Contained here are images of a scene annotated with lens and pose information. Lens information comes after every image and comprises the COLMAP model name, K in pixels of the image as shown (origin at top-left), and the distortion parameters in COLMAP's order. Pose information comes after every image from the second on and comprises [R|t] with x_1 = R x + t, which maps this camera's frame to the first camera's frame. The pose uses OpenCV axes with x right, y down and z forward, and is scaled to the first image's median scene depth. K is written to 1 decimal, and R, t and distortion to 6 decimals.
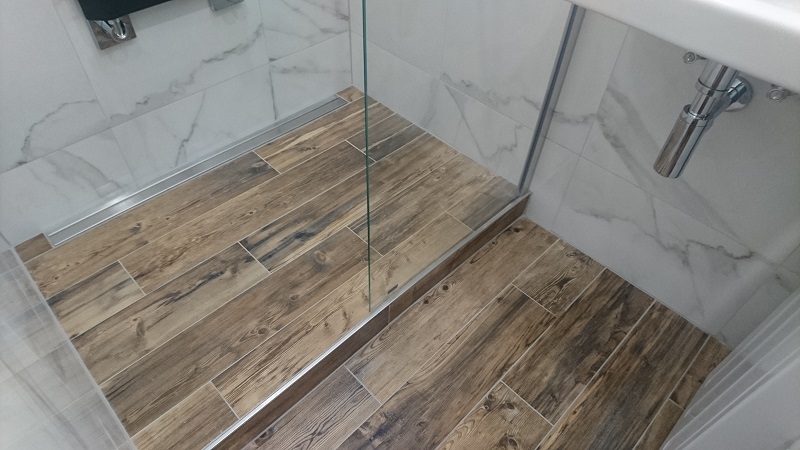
lens RADIAL K [[500.3, 0, 400.0], [0, 500.3, 225.0], [0, 0, 1]] dist [0.124217, -0.171167]
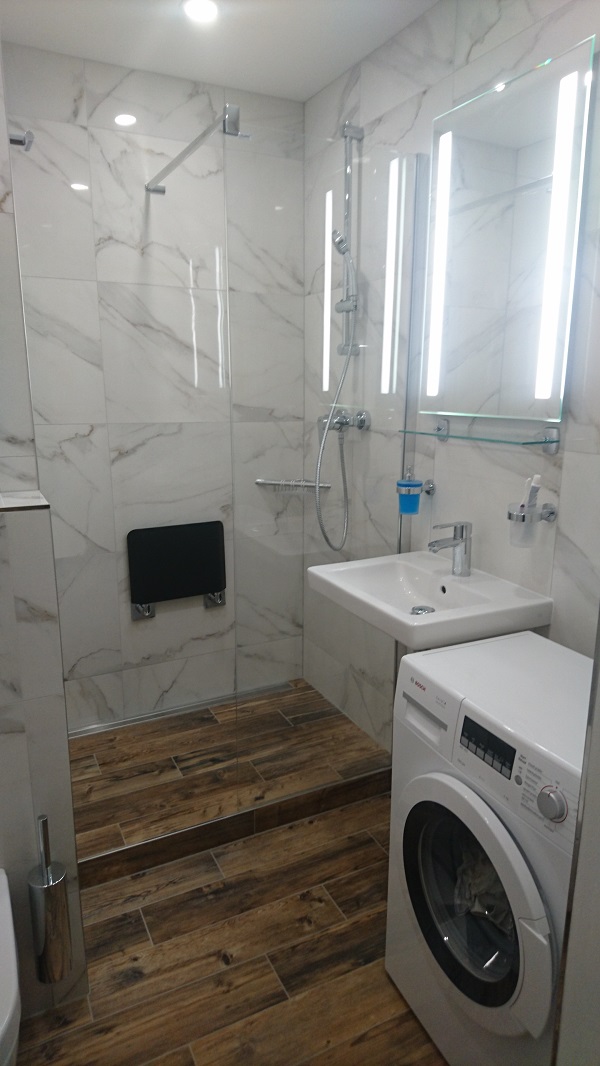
lens RADIAL K [[666.6, 0, 300.0], [0, 666.6, 533.0], [0, 0, 1]] dist [0.124217, -0.171167]
pose [[0.951161, 0.040998, -0.305962, 0.562975], [-0.206115, 0.822186, -0.530591, 0.445729], [0.229804, 0.567741, 0.790481, -0.738067]]
